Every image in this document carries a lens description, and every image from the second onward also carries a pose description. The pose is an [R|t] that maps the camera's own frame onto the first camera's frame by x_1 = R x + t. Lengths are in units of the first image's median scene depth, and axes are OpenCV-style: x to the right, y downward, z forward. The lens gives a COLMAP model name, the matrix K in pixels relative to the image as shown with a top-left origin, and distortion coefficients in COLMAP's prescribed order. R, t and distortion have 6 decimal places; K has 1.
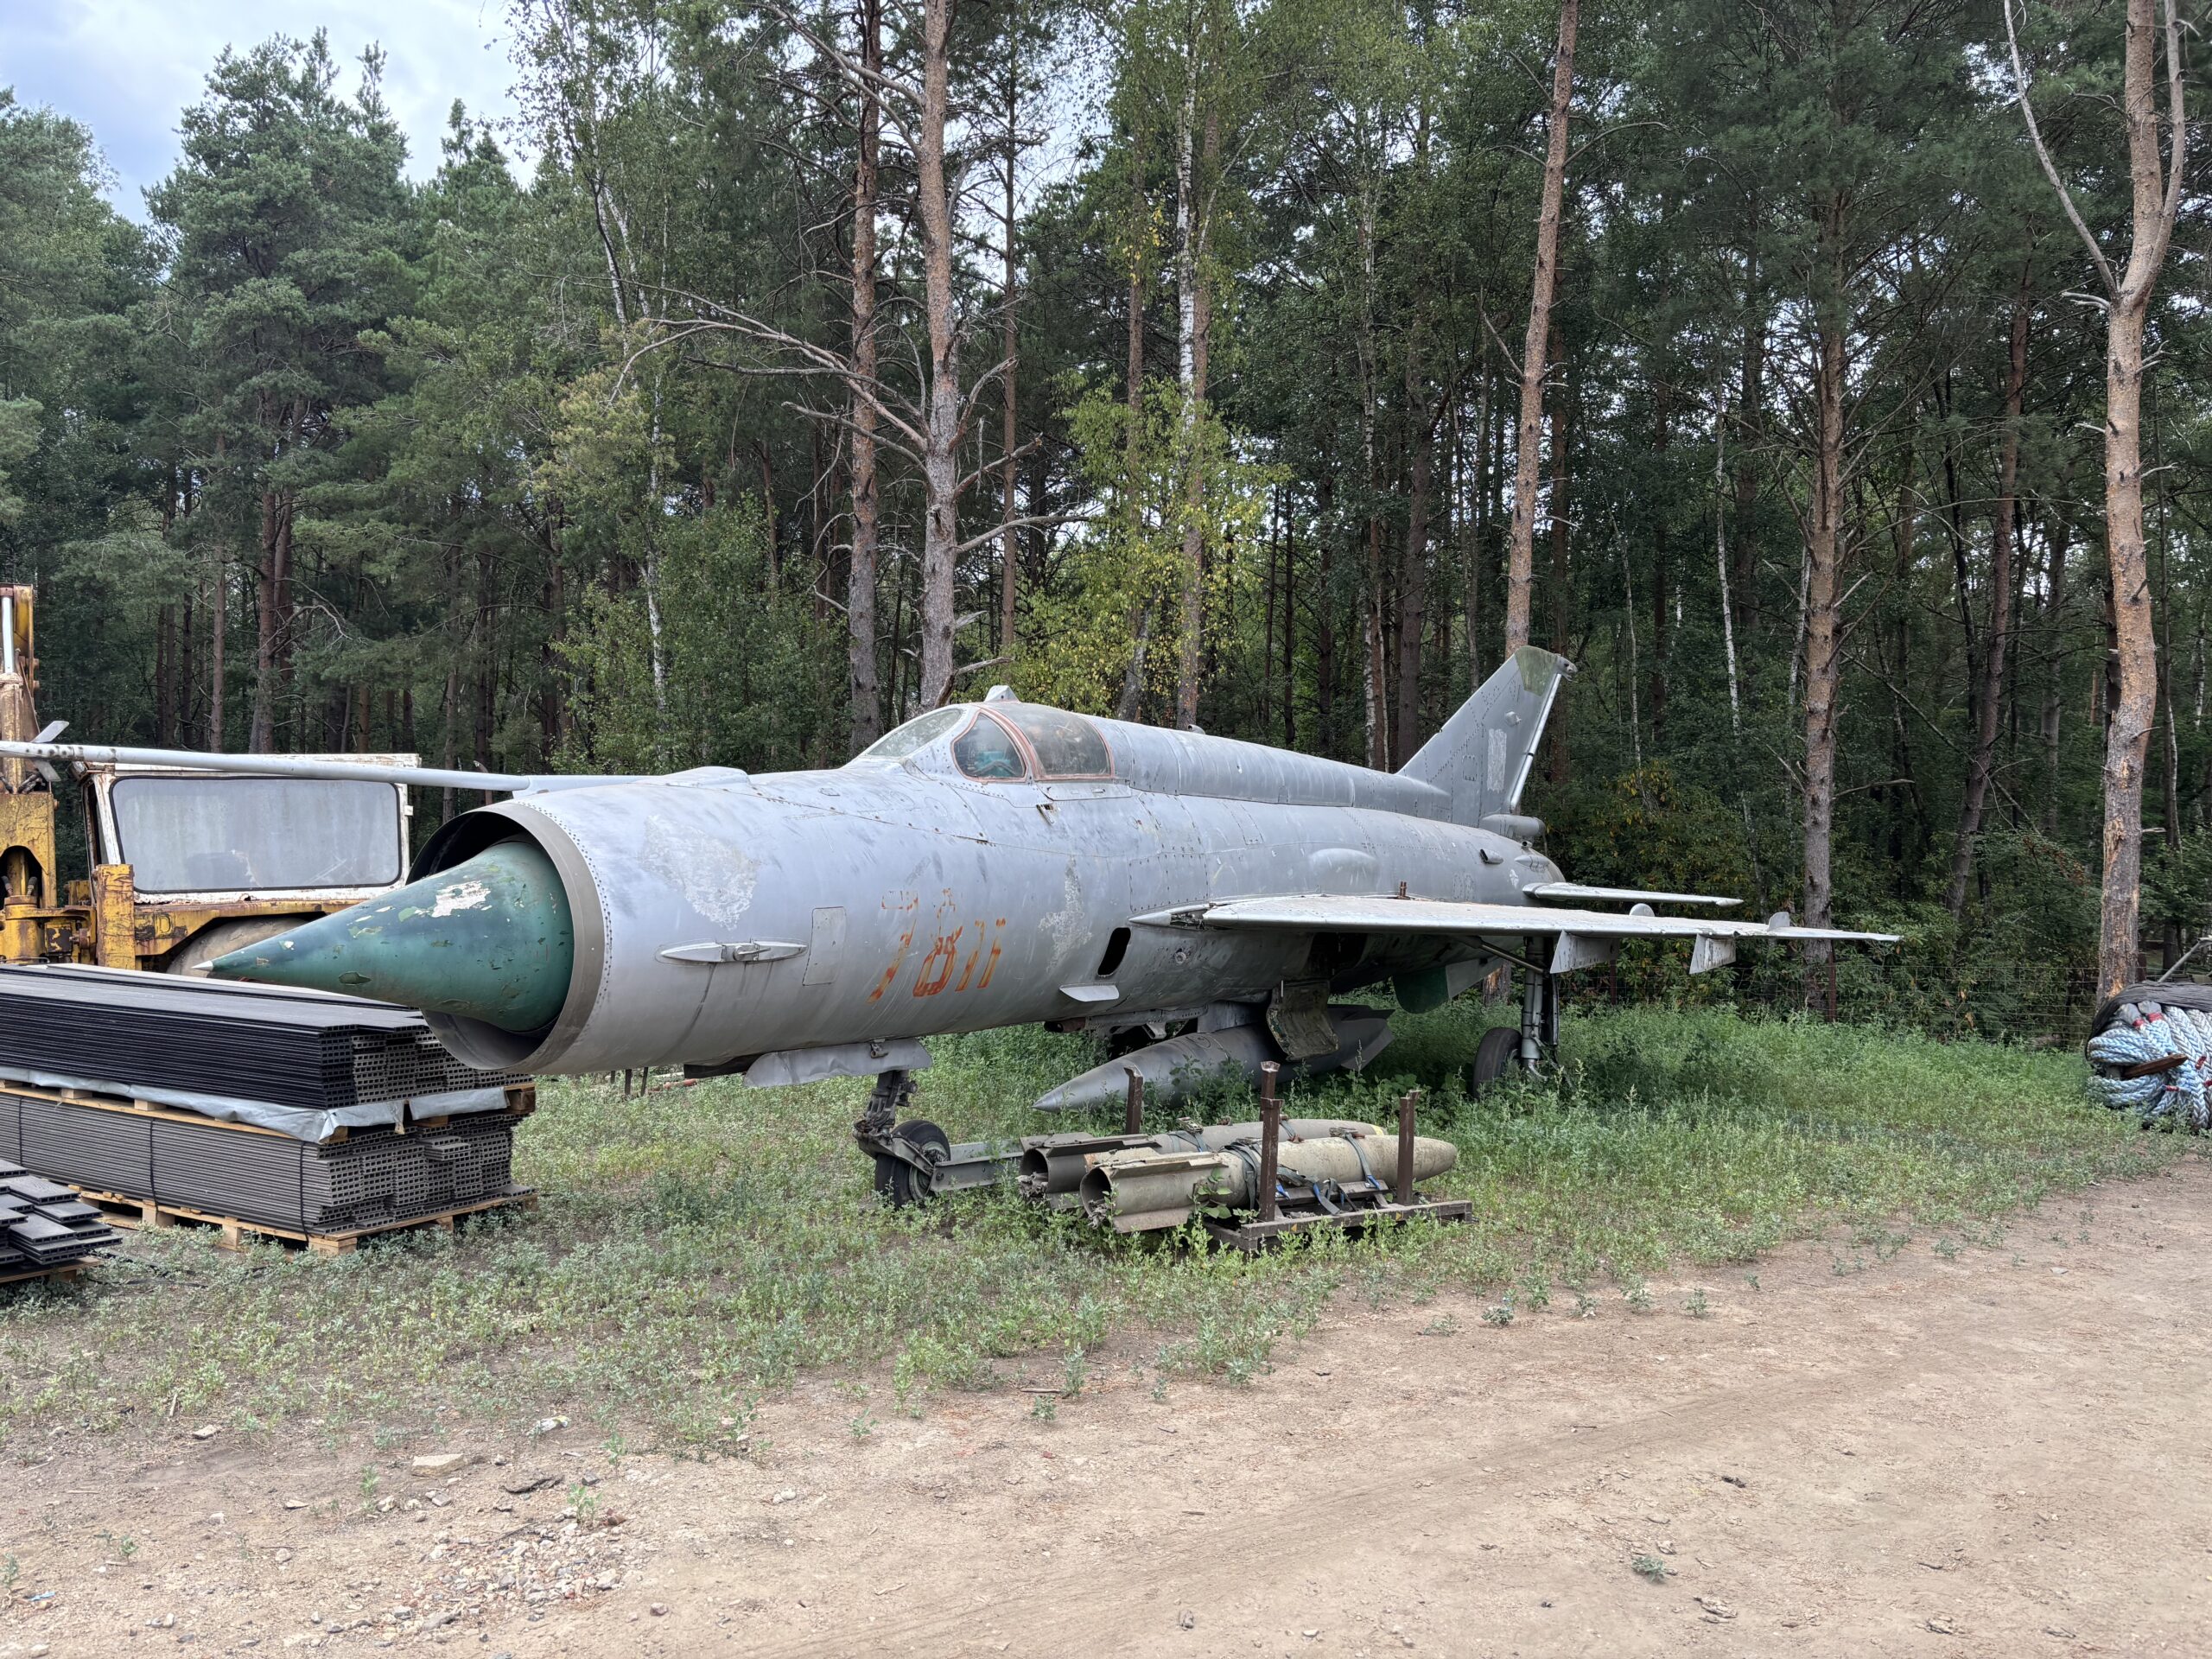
lens RADIAL K [[1635.3, 0, 1049.2], [0, 1635.3, 857.0], [0, 0, 1]] dist [0.052239, -0.066408]
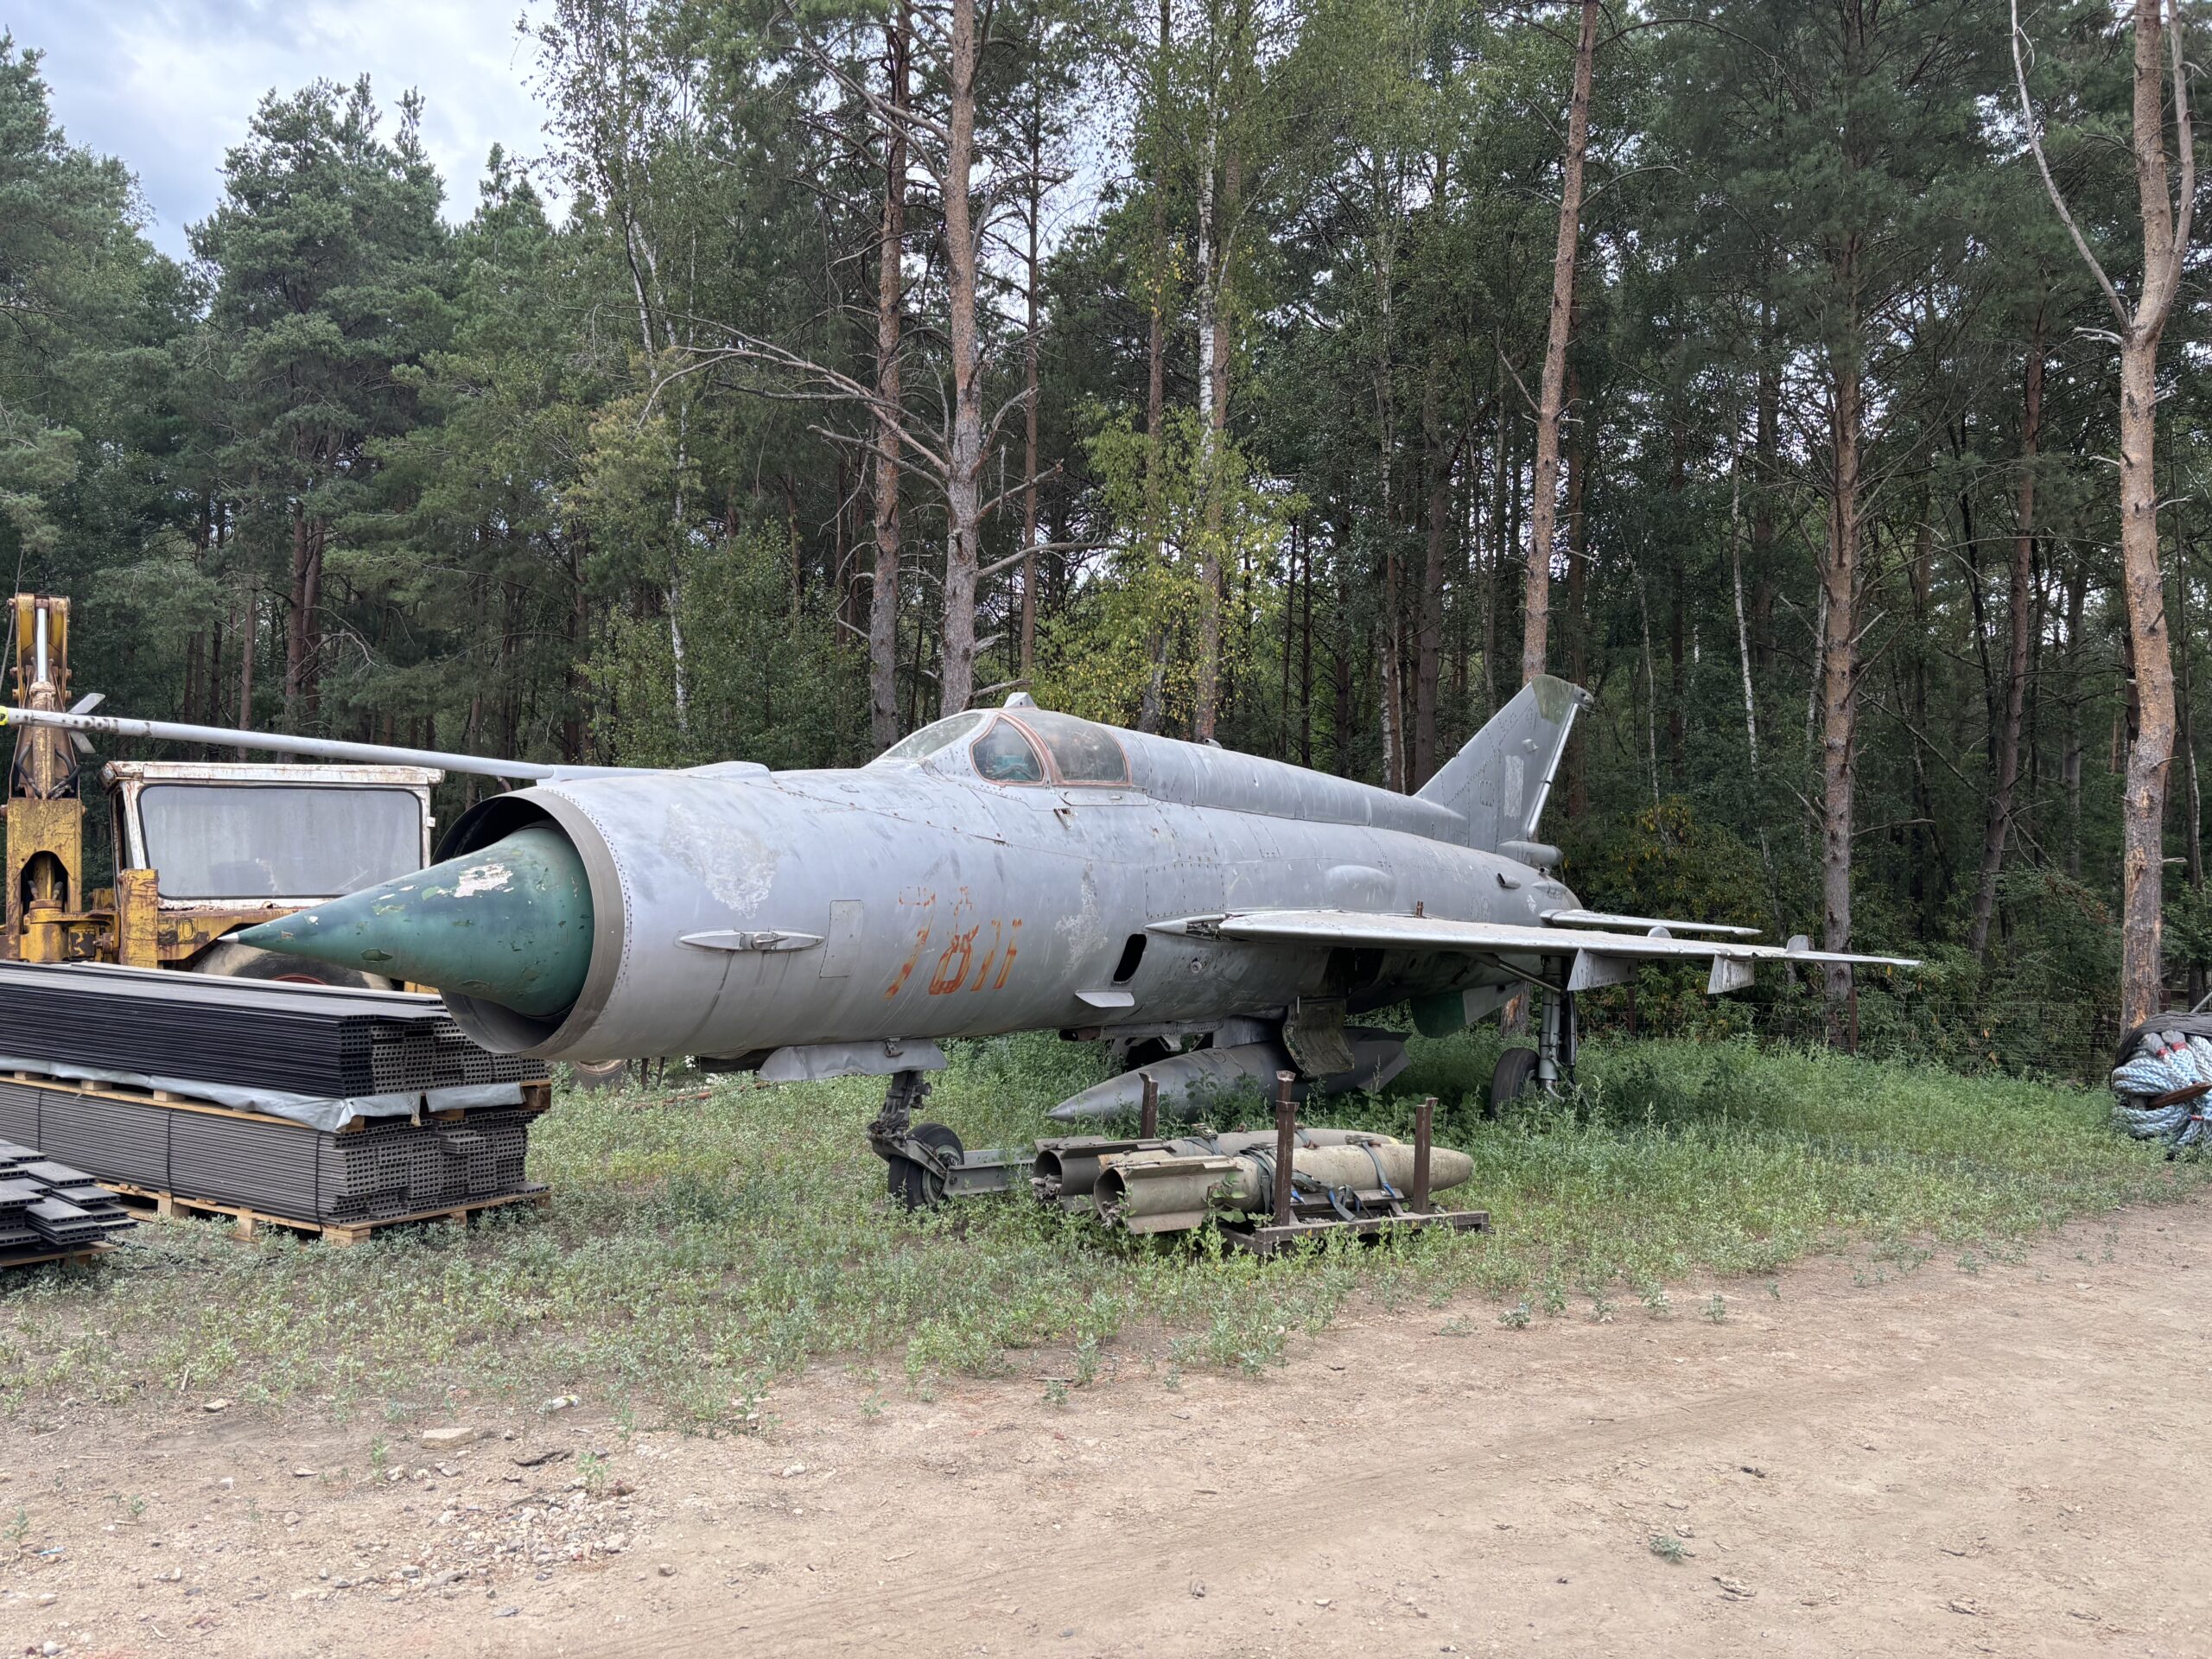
lens RADIAL K [[1635.0, 0, 1049.2], [0, 1635.0, 829.6], [0, 0, 1]] dist [0.051076, -0.064914]
pose [[0.999897, 0.009824, -0.010445, -0.000070], [-0.010244, 0.999106, -0.041027, 0.015107], [0.010033, 0.041130, 0.999103, -0.002933]]
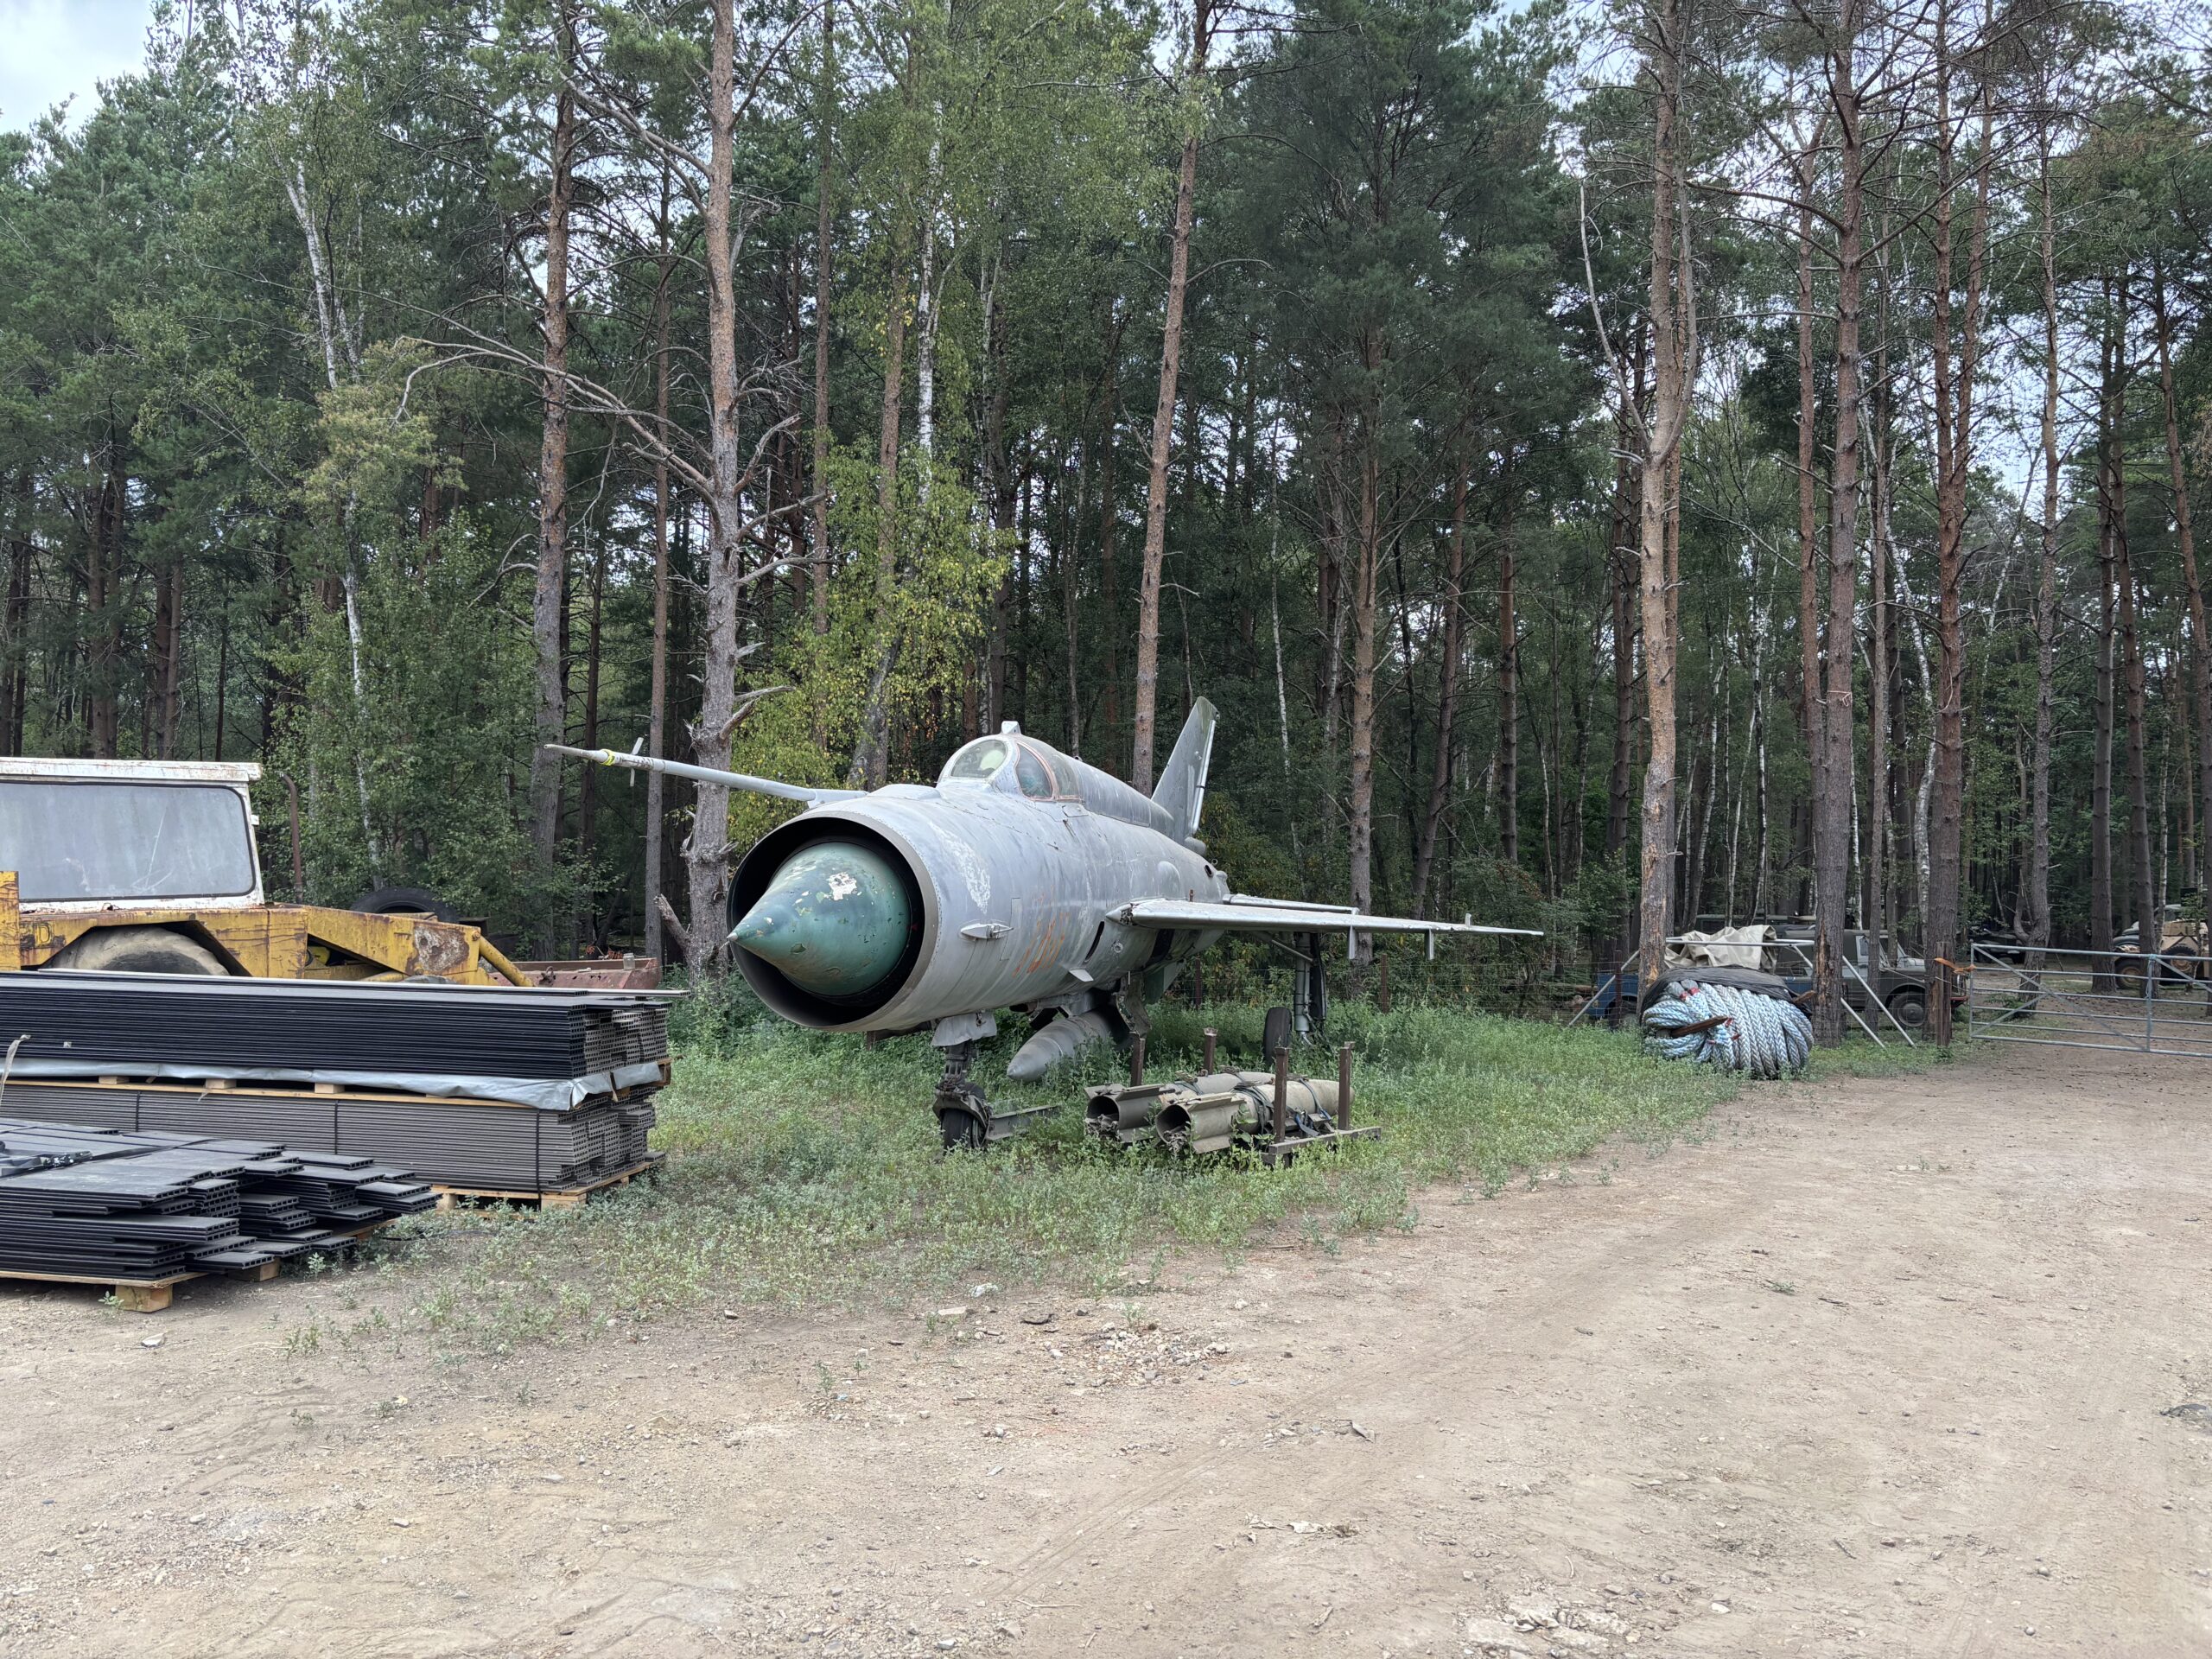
lens RADIAL K [[1635.0, 0, 1049.2], [0, 1635.0, 829.6], [0, 0, 1]] dist [0.051076, -0.064914]
pose [[0.943048, 0.012255, 0.332432, -0.292171], [-0.001161, 0.999436, -0.033551, 0.011289], [-0.332656, 0.031254, 0.942530, -0.103515]]
